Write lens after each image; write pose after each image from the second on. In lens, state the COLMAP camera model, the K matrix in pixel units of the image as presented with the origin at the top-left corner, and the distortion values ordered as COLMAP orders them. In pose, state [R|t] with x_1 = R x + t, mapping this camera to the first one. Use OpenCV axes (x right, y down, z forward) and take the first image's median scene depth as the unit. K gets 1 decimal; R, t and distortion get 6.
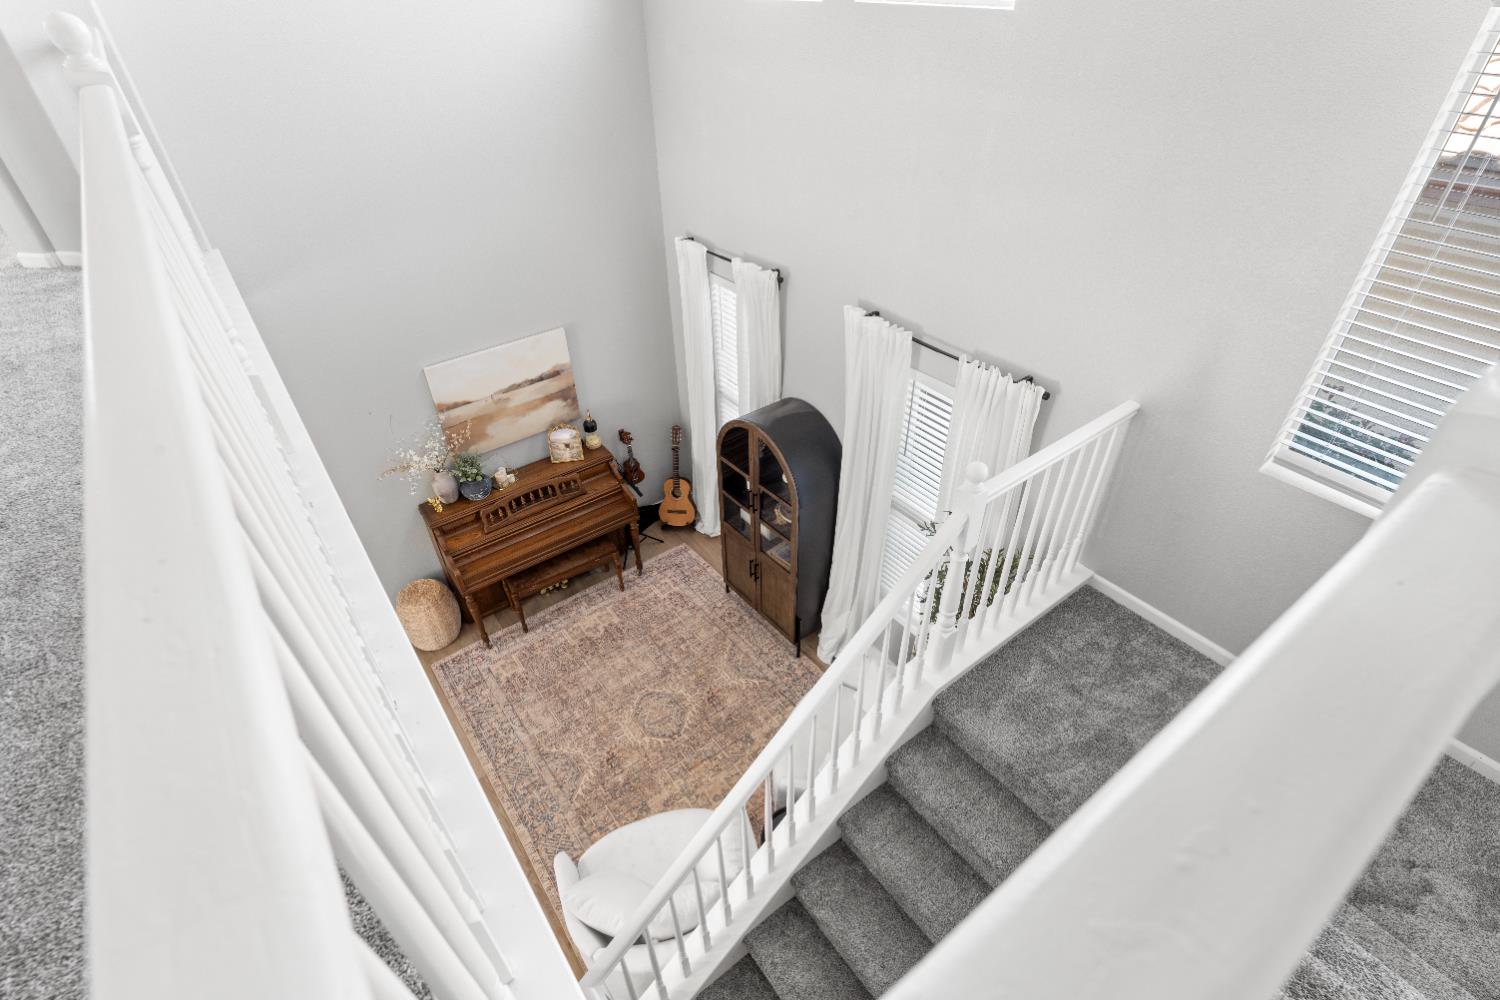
lens RADIAL K [[729.8, 0, 746.6], [0, 729.8, 502.8], [0, 0, 1]] dist [0.000510, 0.000010]
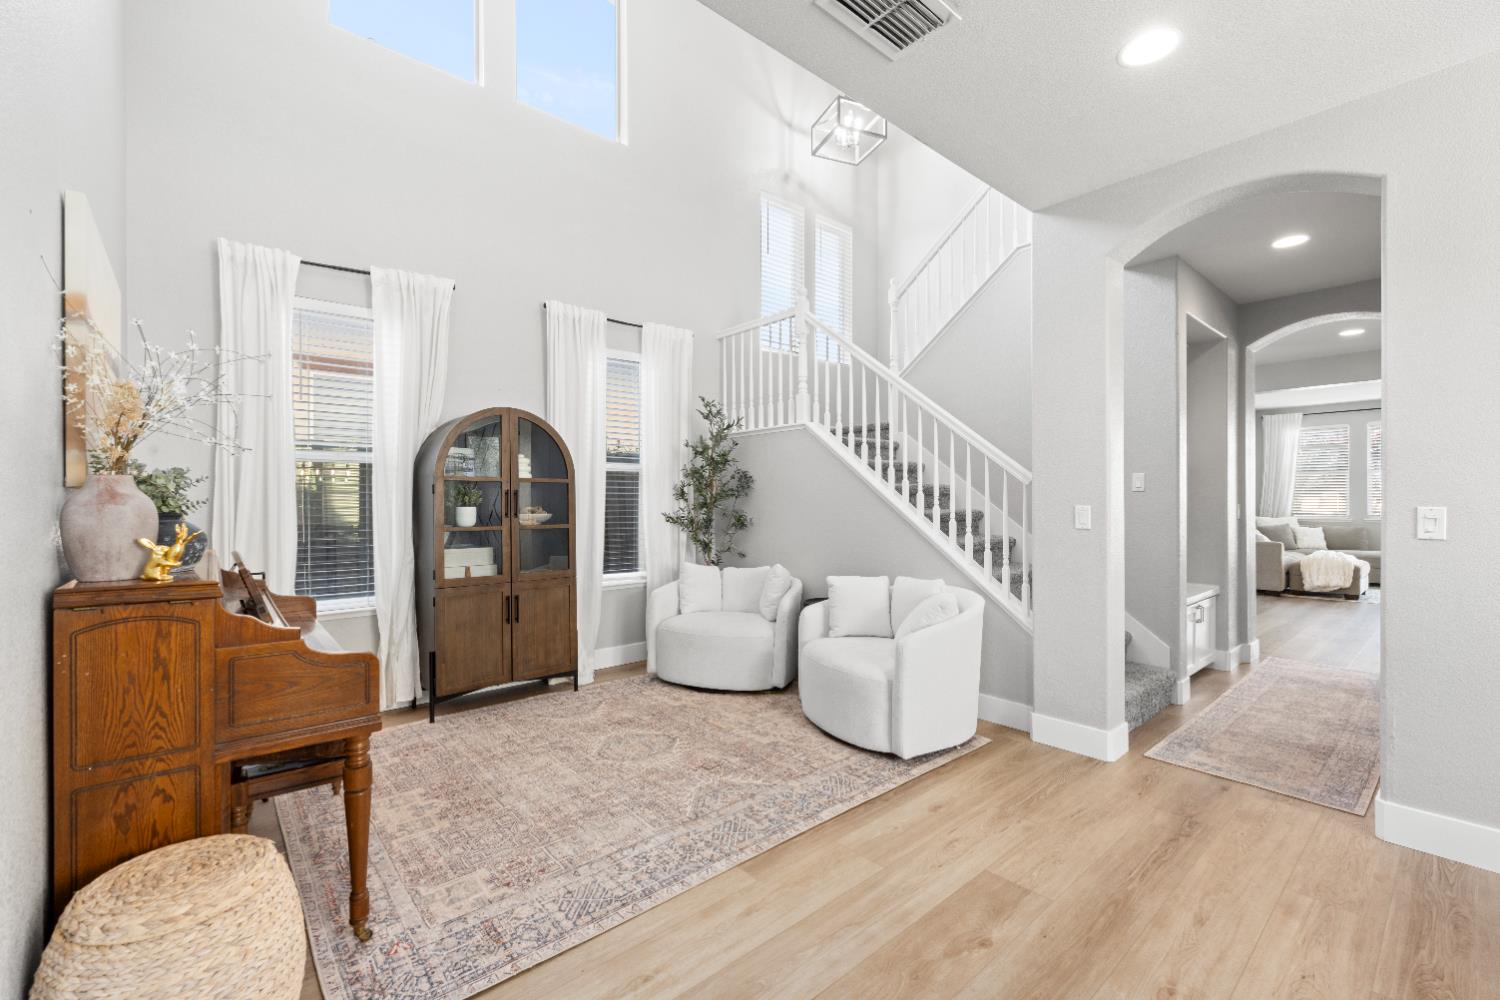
lens RADIAL K [[635.0, 0, 750.0], [0, 635.0, 500.0], [0, 0, 1]] dist [-0.000720, 0.000152]
pose [[-0.083303, 0.032772, 0.995985, -0.734046], [0.614986, 0.788125, 0.025504, 0.142067], [-0.784125, 0.614642, -0.085807, 0.777654]]
